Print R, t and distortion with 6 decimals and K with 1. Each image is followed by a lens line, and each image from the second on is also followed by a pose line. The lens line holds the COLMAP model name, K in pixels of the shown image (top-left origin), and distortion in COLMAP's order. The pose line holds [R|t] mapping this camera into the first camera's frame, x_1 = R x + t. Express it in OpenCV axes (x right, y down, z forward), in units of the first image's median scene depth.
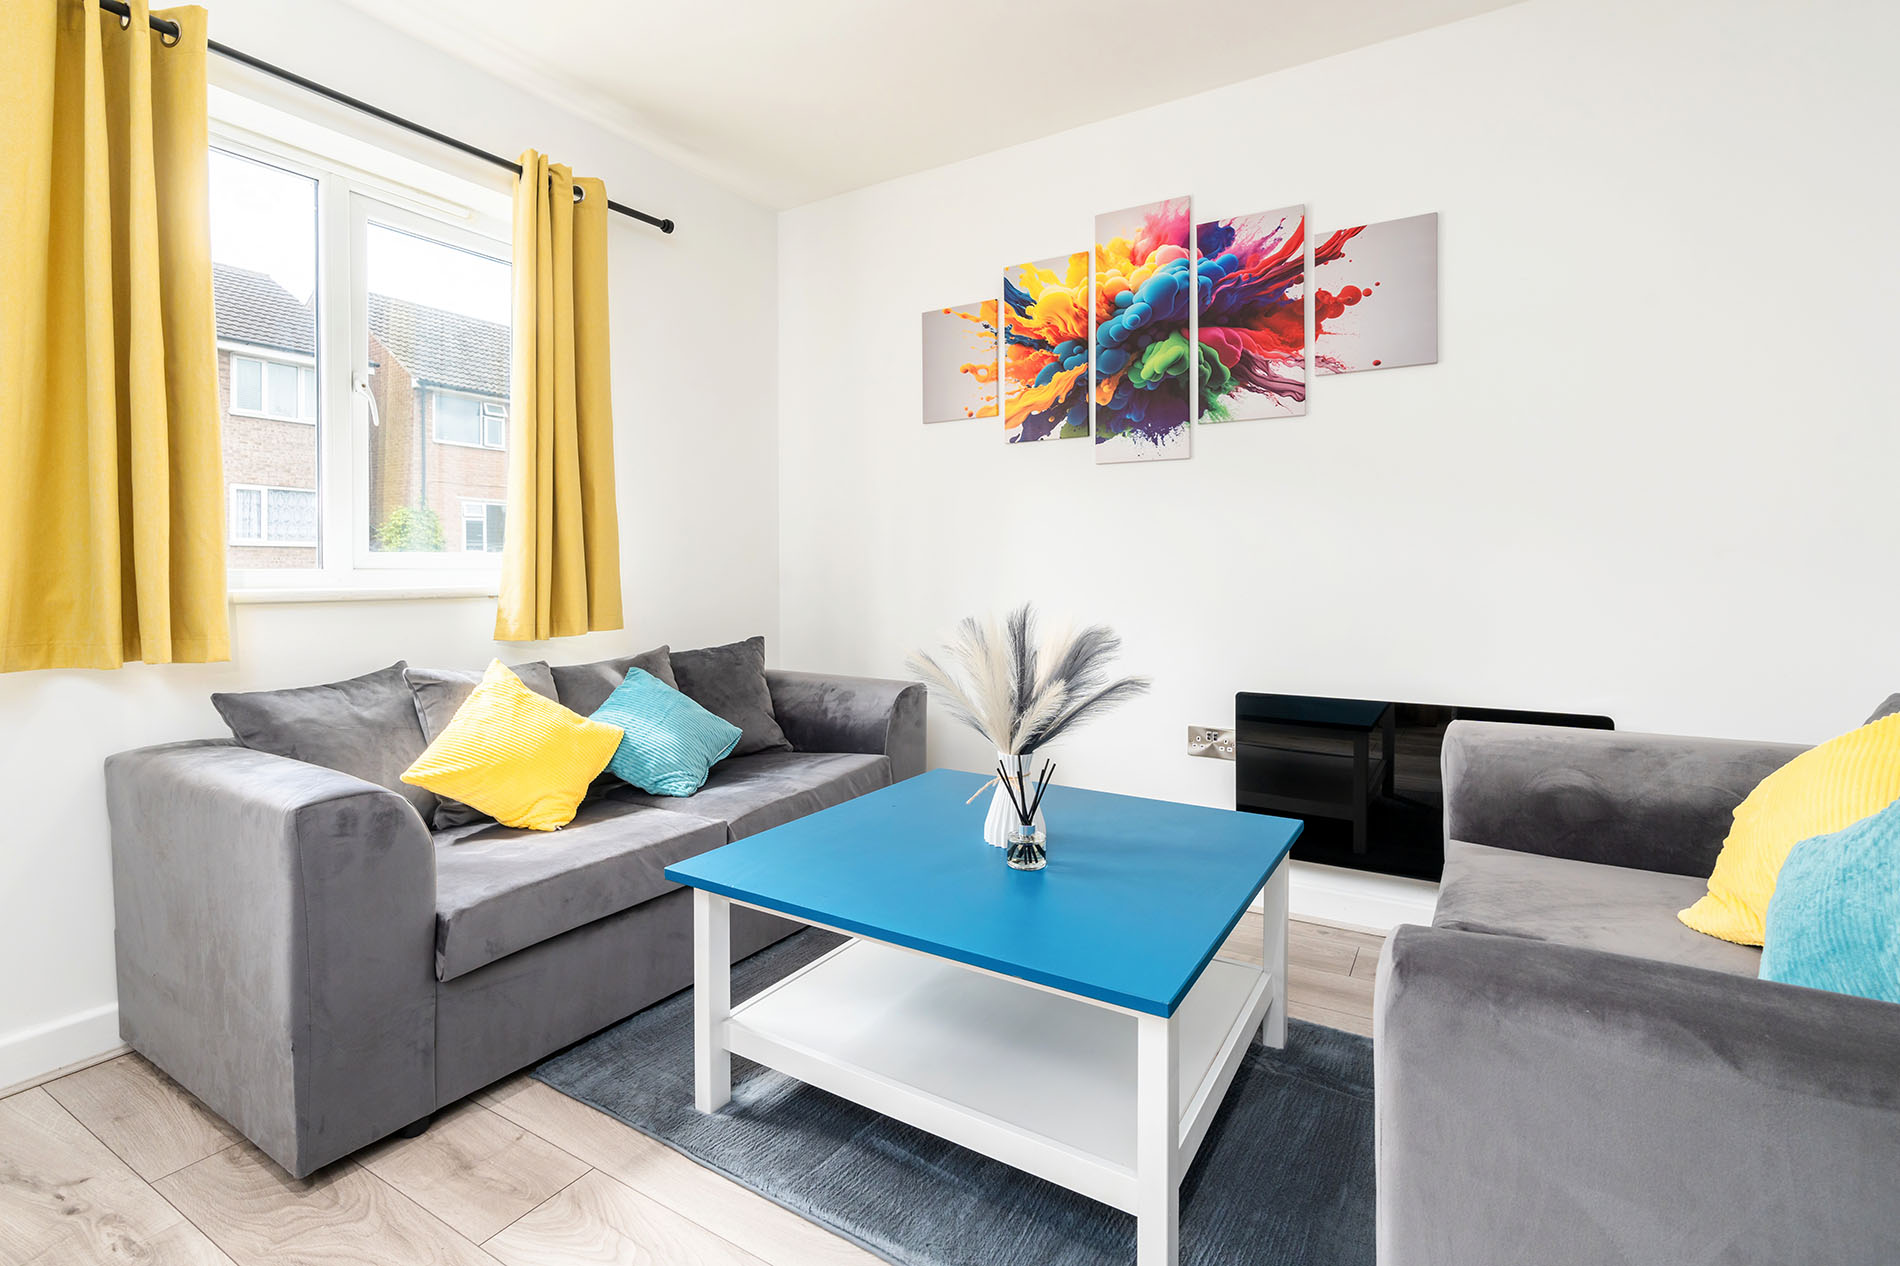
lens RADIAL K [[878.0, 0, 953.7], [0, 878.0, 574.0], [0, 0, 1]] dist [-0.008603, 0.003843]
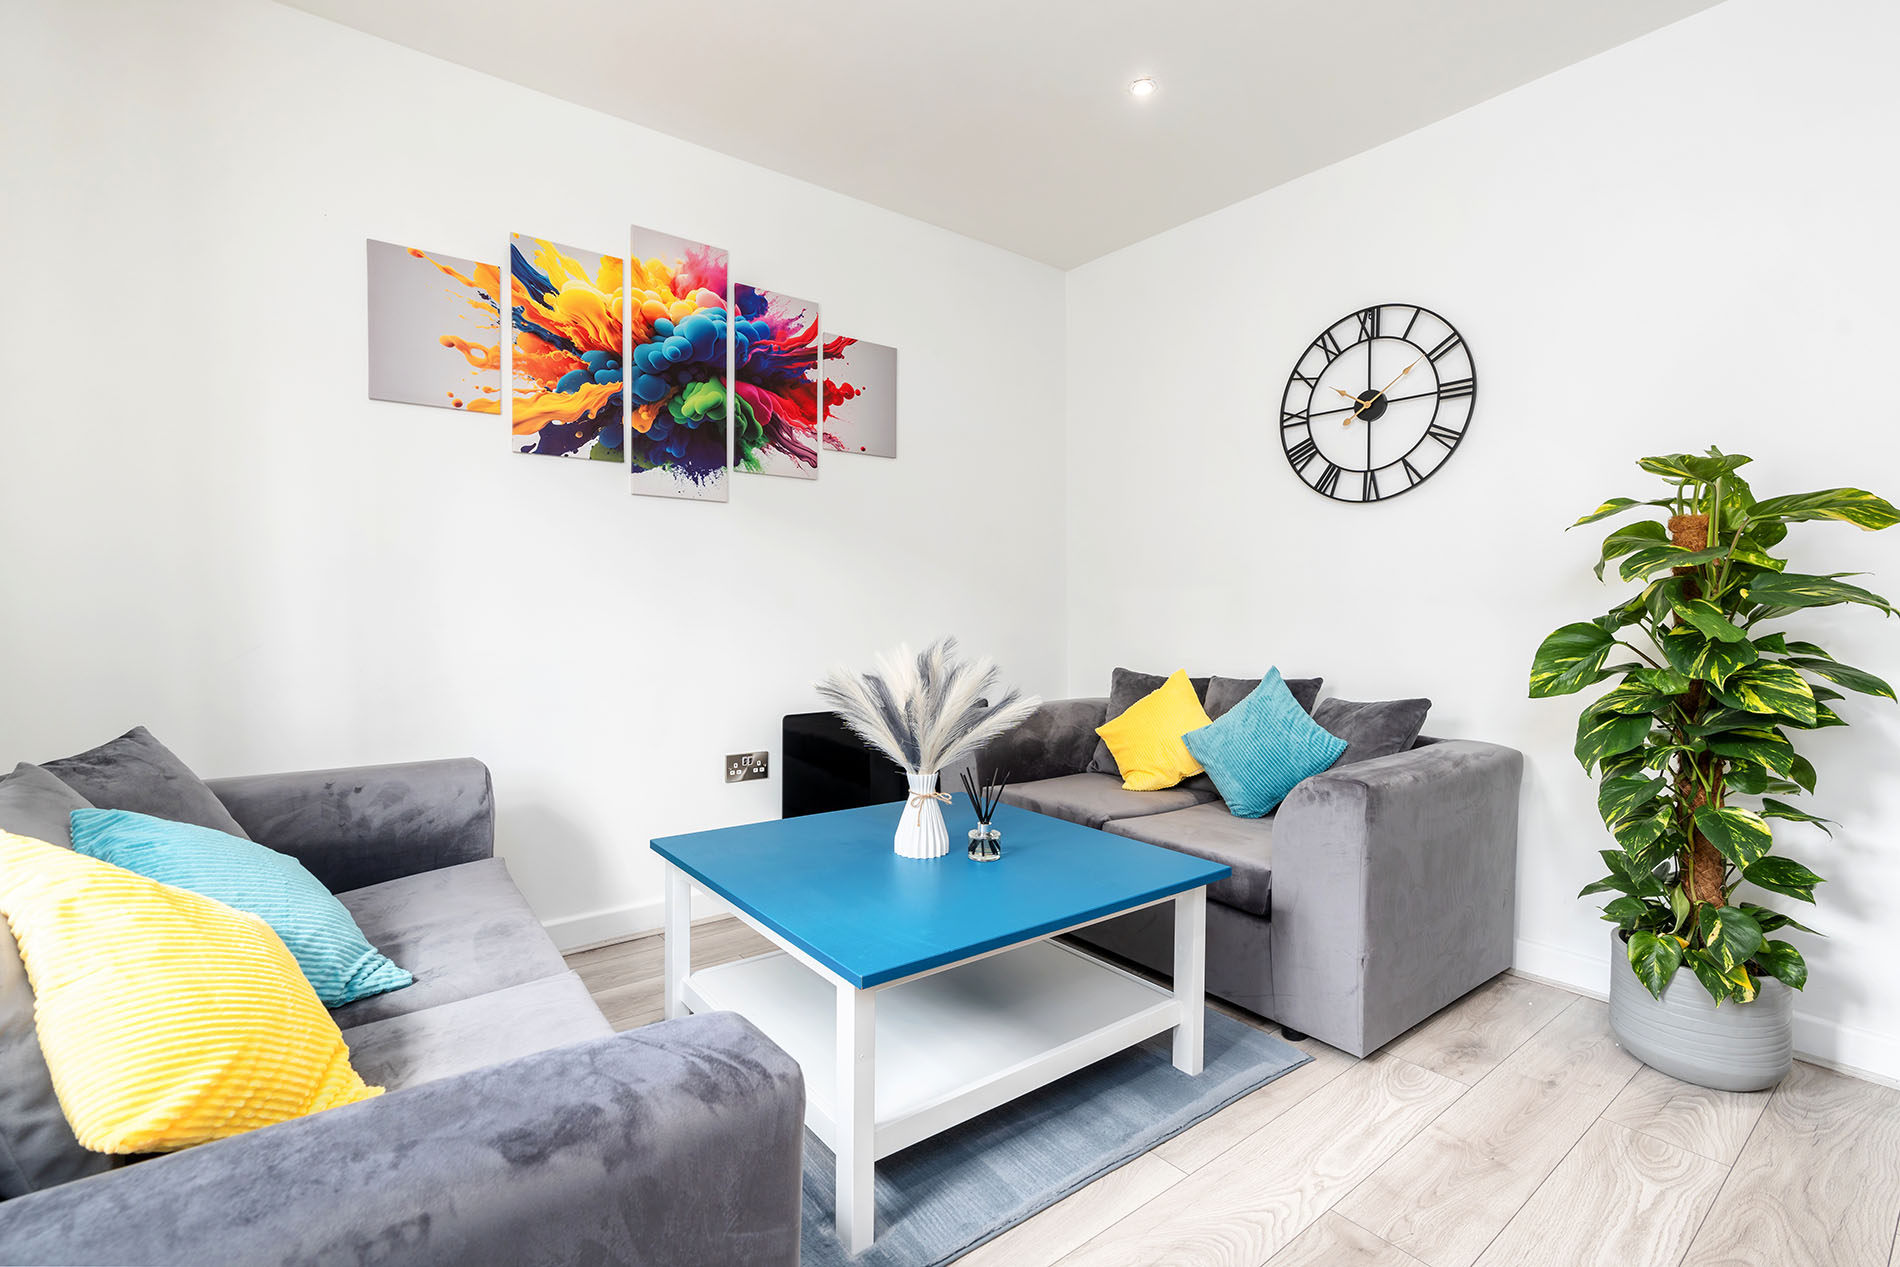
lens RADIAL K [[878.0, 0, 942.2], [0, 878.0, 632.2], [0, 0, 1]] dist [-0.008603, 0.003843]
pose [[0.353462, -0.027538, 0.935043, -0.621721], [-0.000866, 0.999557, 0.029766, -0.006766], [-0.935448, -0.011331, 0.353282, 0.376415]]
